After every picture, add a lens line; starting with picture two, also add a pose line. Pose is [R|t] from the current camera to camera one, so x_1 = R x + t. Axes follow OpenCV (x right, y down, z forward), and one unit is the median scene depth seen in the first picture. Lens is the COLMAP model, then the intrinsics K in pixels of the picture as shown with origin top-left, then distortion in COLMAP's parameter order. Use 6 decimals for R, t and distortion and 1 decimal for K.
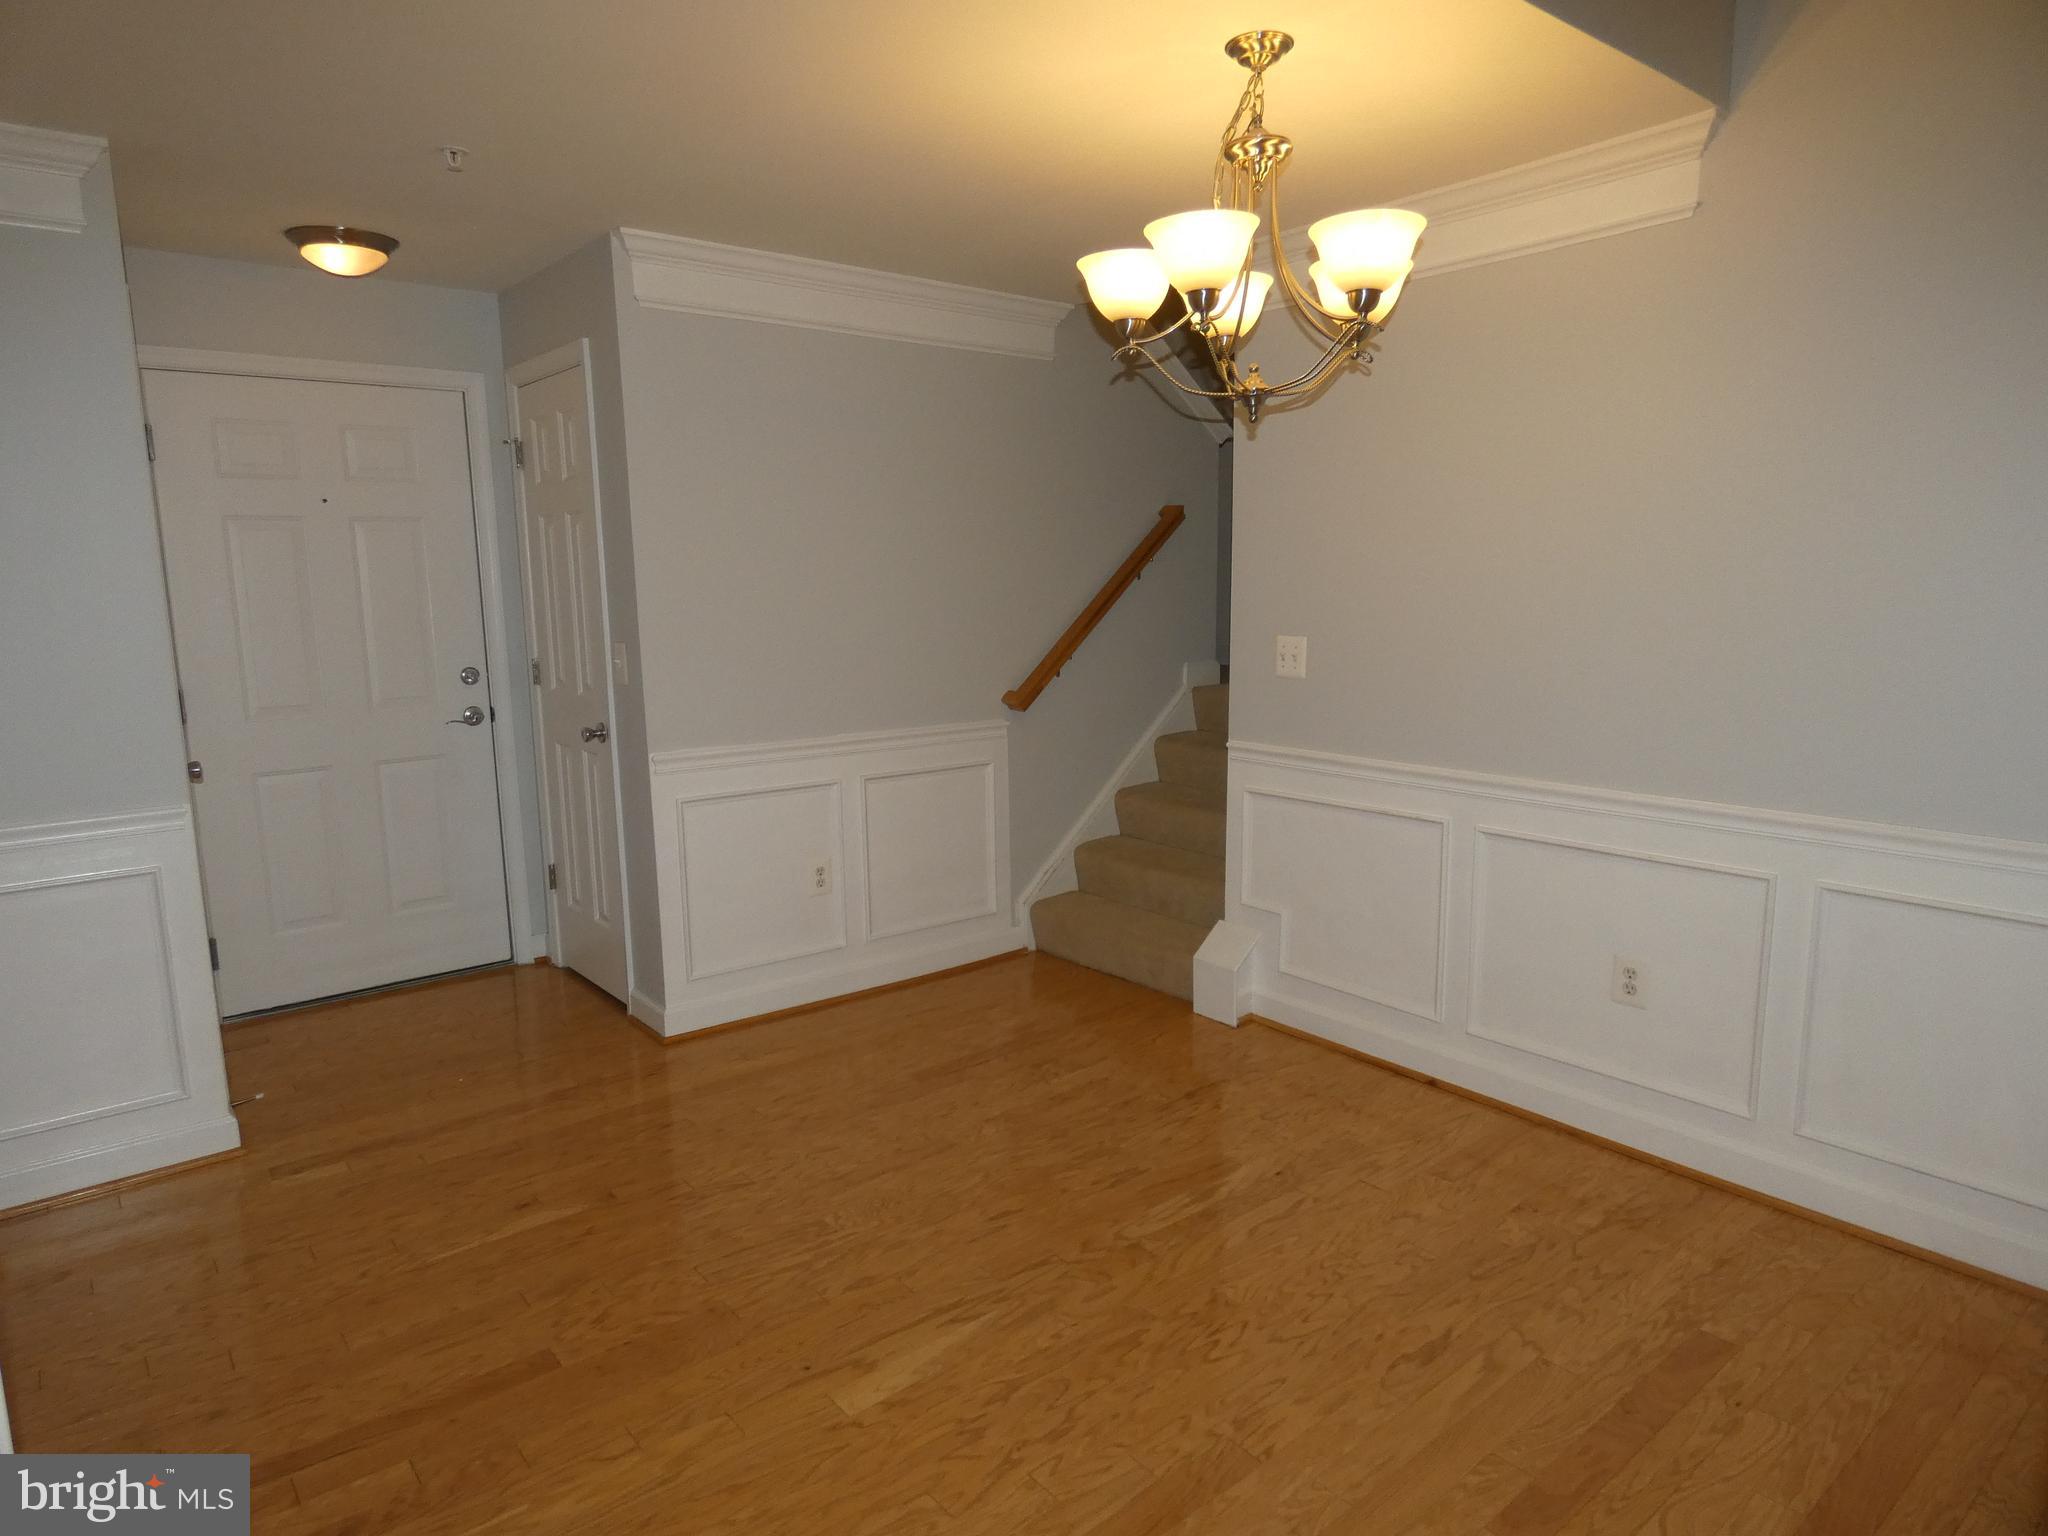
lens RADIAL K [[1224.0, 0, 1024.0], [0, 1224.0, 768.0], [0, 0, 1]] dist [-0.003747, -0.002154]
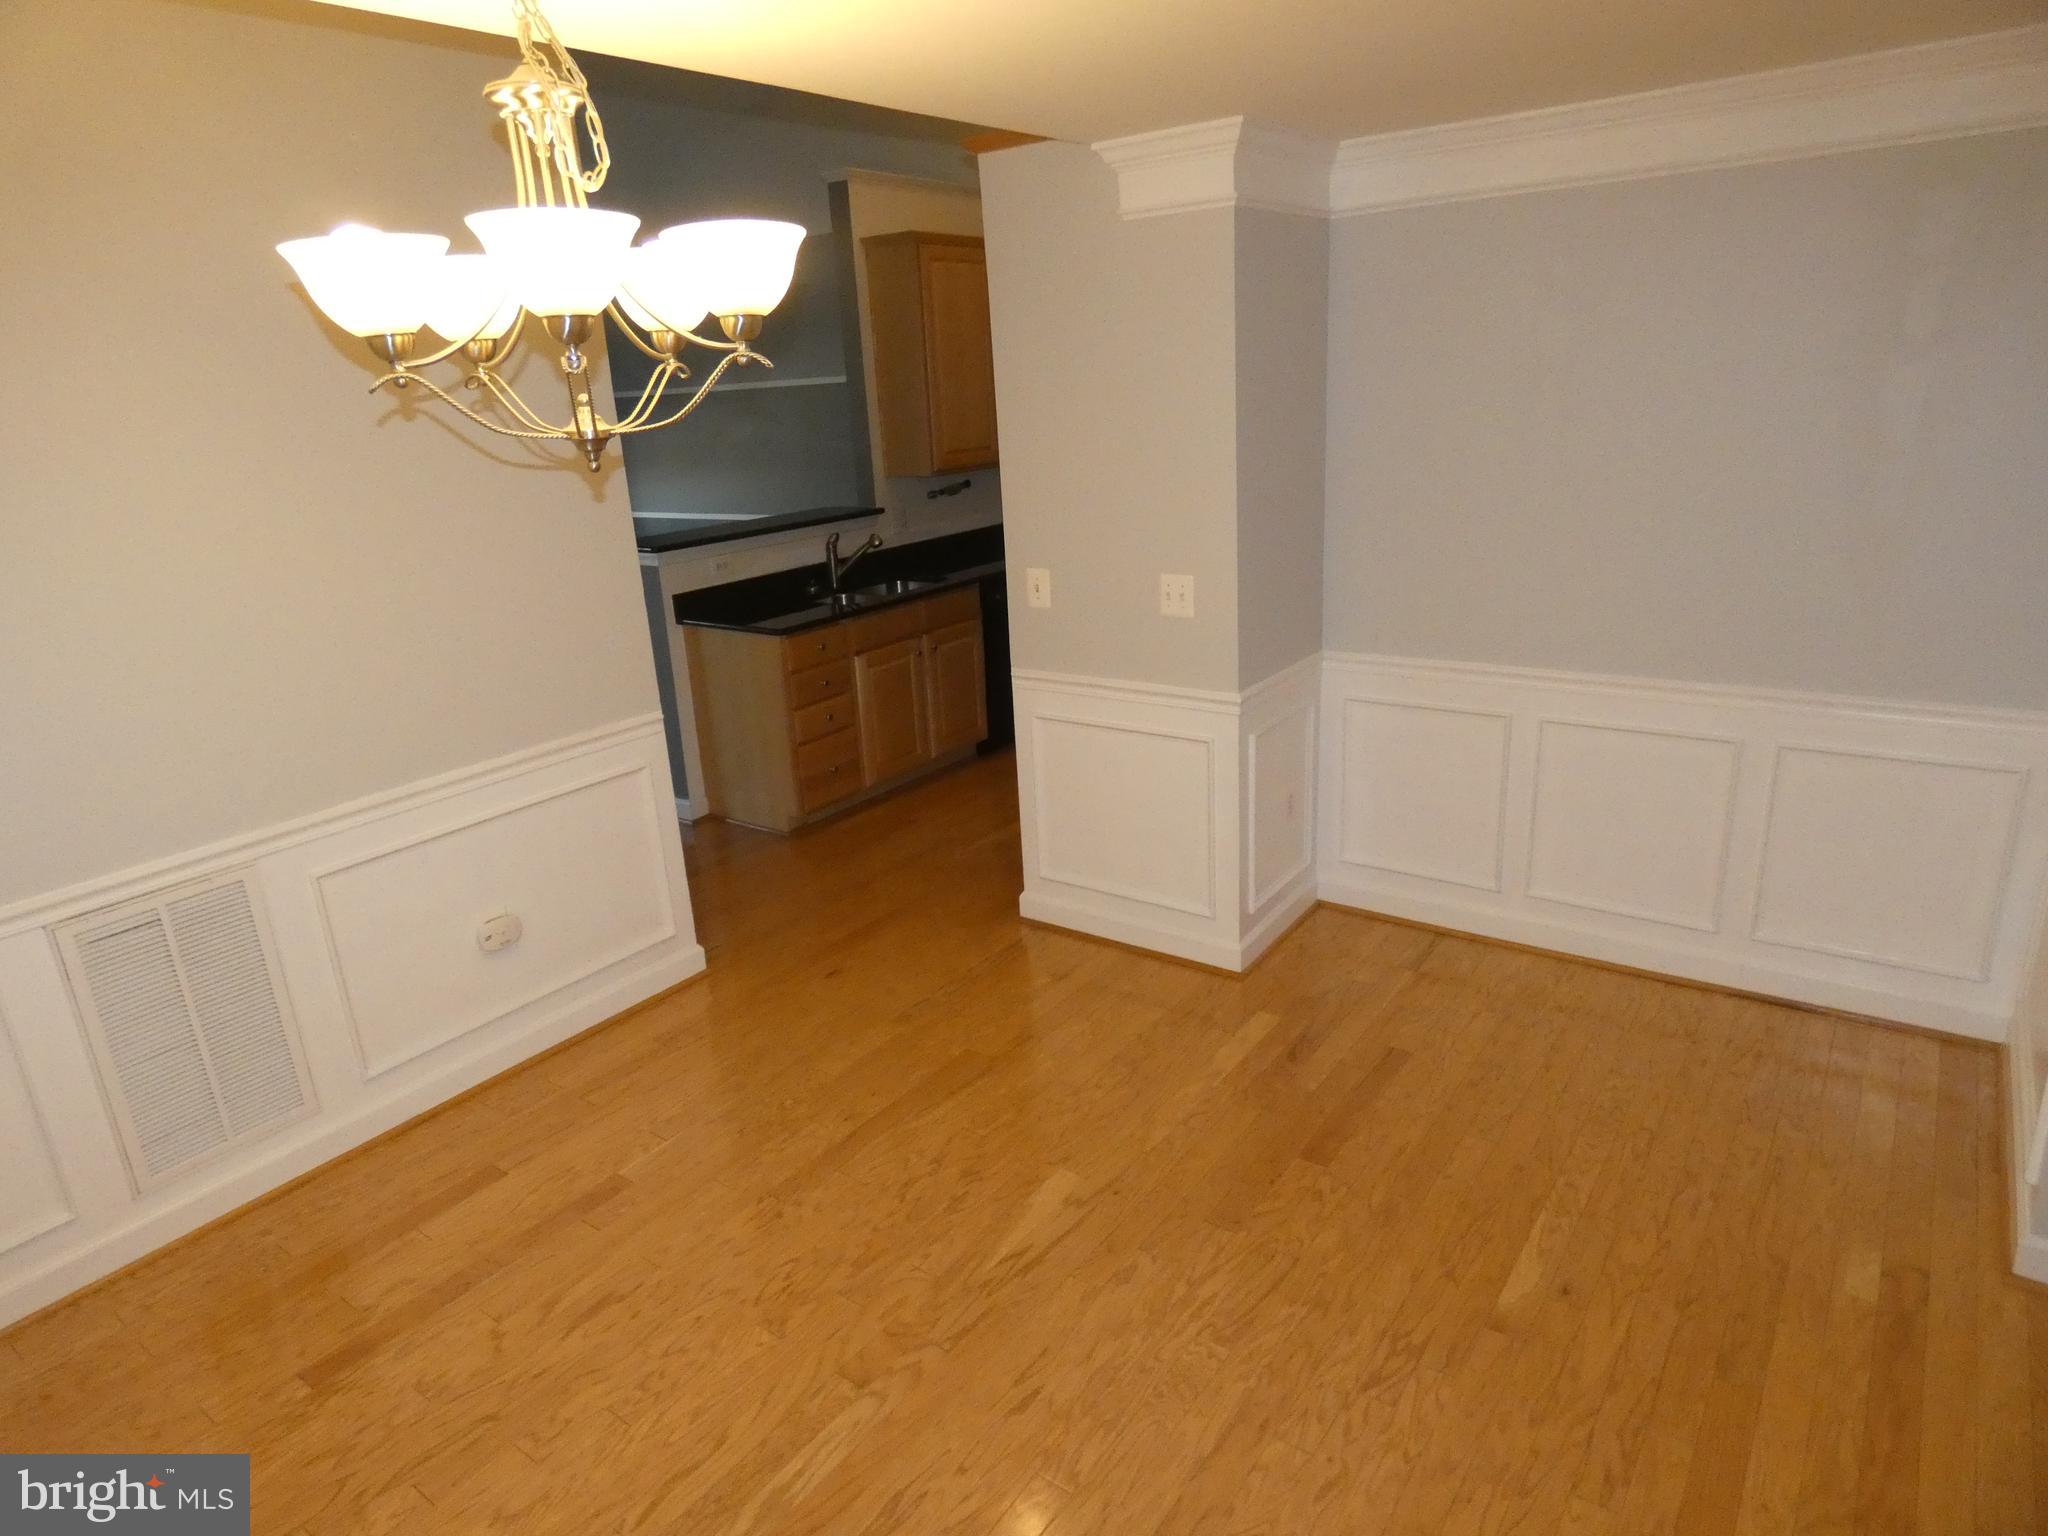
lens RADIAL K [[1216.6, 0, 1024.0], [0, 1216.6, 768.0], [0, 0, 1]] dist [-0.006039, 0.001346]
pose [[-0.967913, 0.136288, -0.211115, 0.102244], [0.027077, 0.891818, 0.451583, -0.401284], [0.249822, 0.431377, -0.866893, 1.599978]]
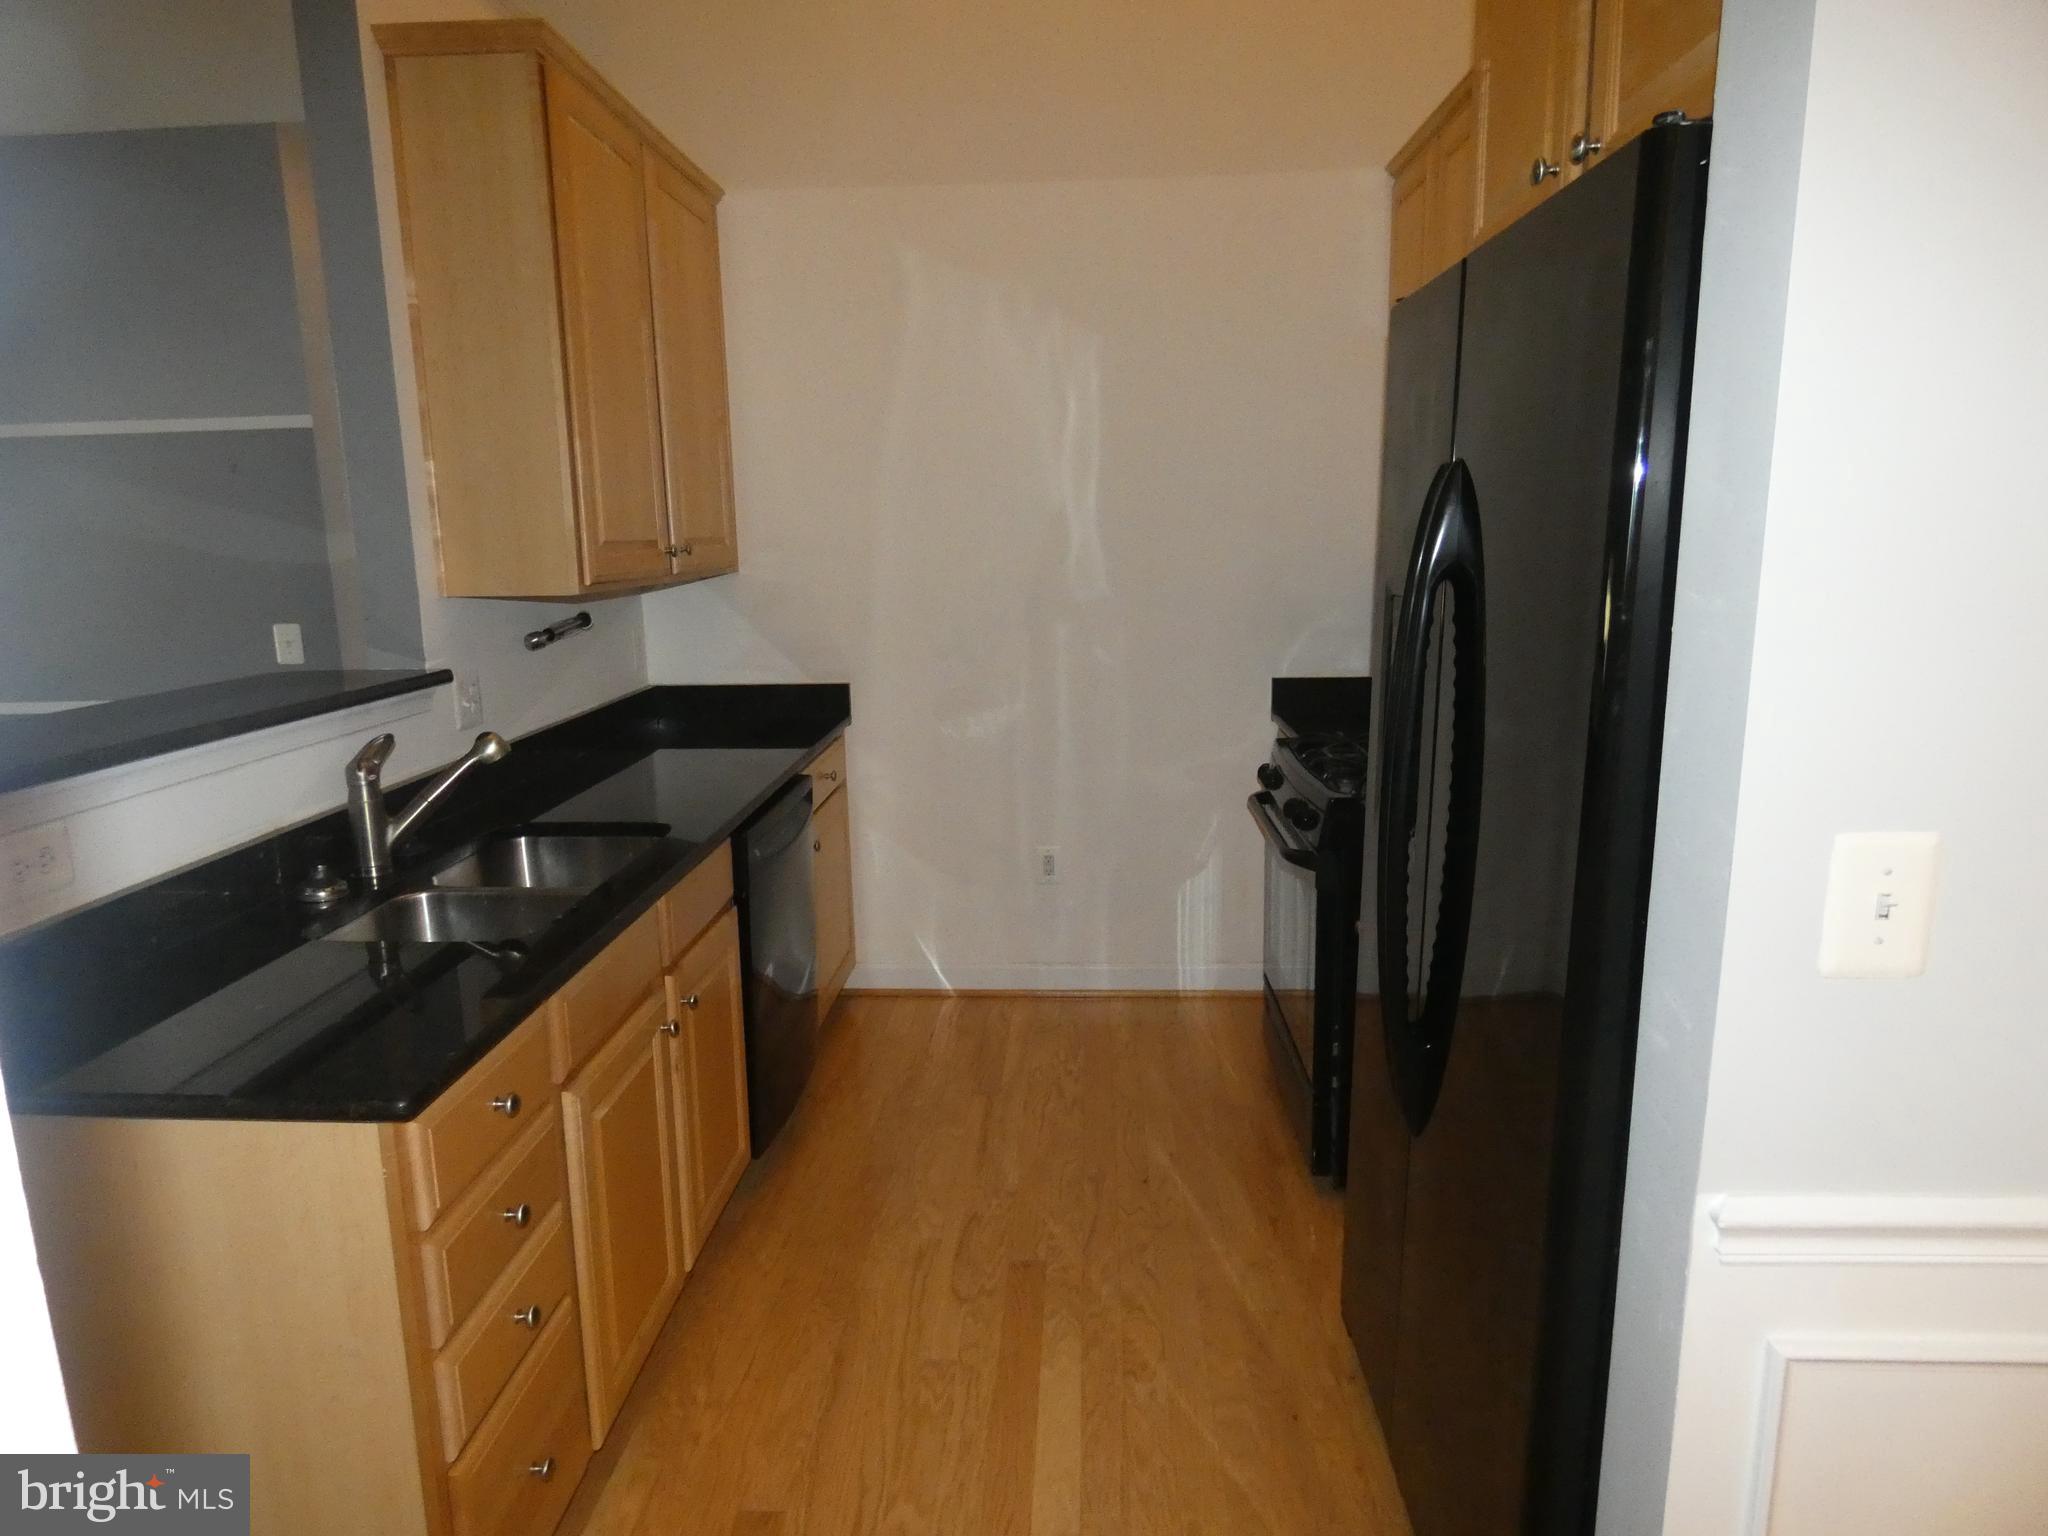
lens RADIAL K [[1216.6, 0, 1024.0], [0, 1216.6, 768.0], [0, 0, 1]] dist [-0.006039, 0.001346]
pose [[-0.680308, 0.164120, -0.714315, 0.199608], [-0.092753, 0.947492, 0.306031, -0.072258], [0.727034, 0.274450, -0.629364, 0.289202]]
